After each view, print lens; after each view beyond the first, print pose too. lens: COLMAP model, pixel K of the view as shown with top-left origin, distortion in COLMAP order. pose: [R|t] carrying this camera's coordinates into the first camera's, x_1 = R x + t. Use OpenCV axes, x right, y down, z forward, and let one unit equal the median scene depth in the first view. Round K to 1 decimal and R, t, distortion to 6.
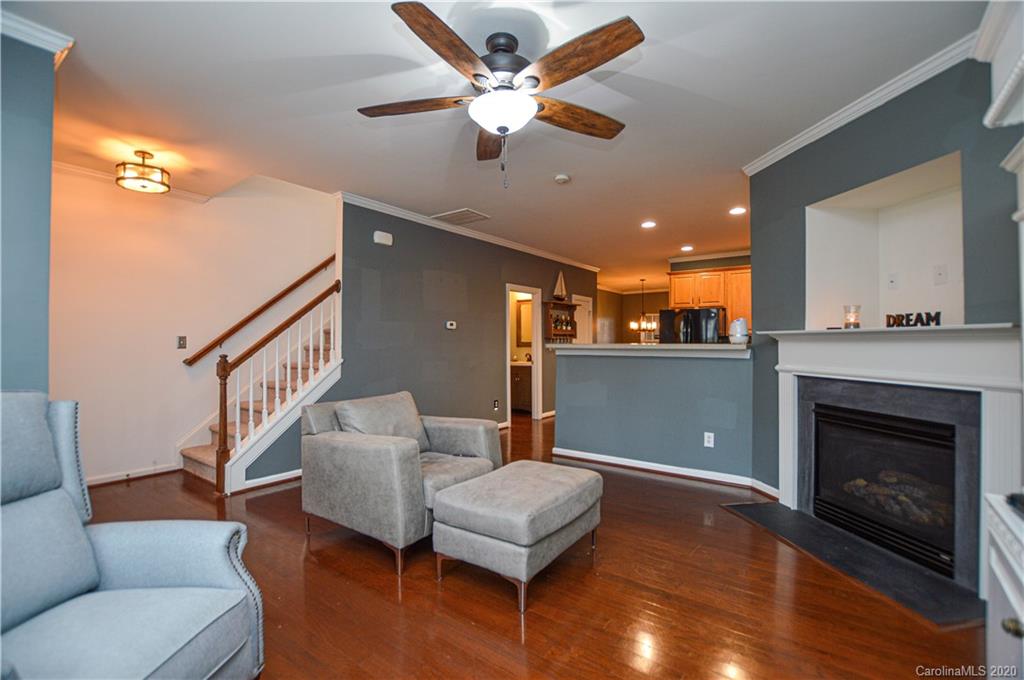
lens RADIAL K [[455.3, 0, 510.6], [0, 455.3, 341.7], [0, 0, 1]] dist [-0.024883, 0.000223]
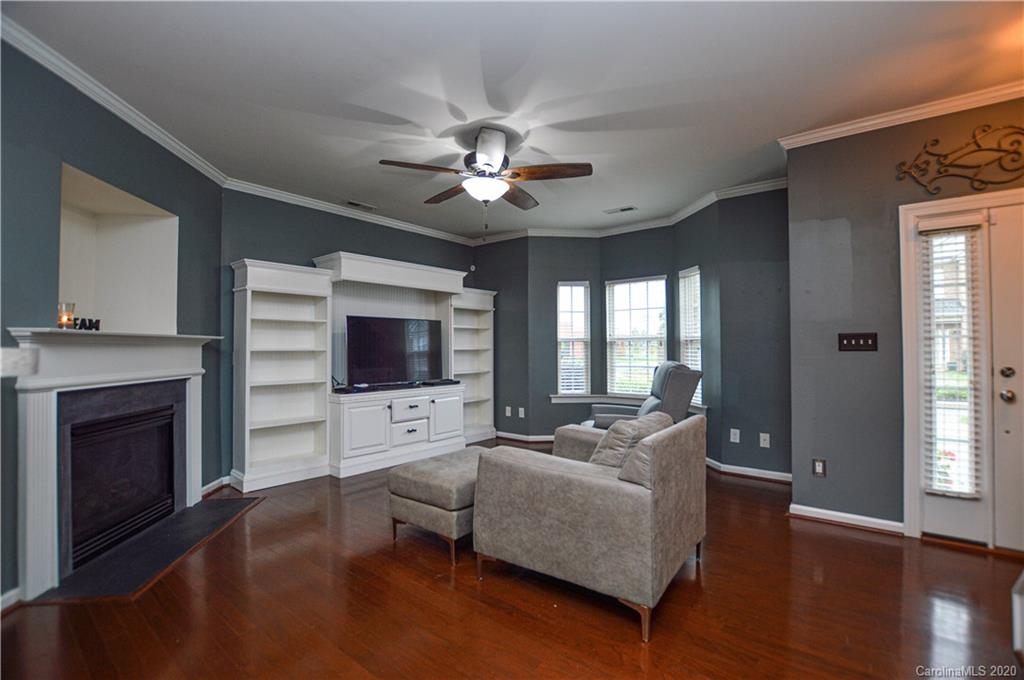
lens RADIAL K [[455.3, 0, 509.0], [0, 455.3, 338.7], [0, 0, 1]] dist [-0.024883, 0.000223]
pose [[-0.998734, 0.000000, 0.050294, -0.131655], [-0.001007, 0.999800, -0.019997, 0.003499], [-0.050284, -0.020023, -0.998534, 2.029506]]
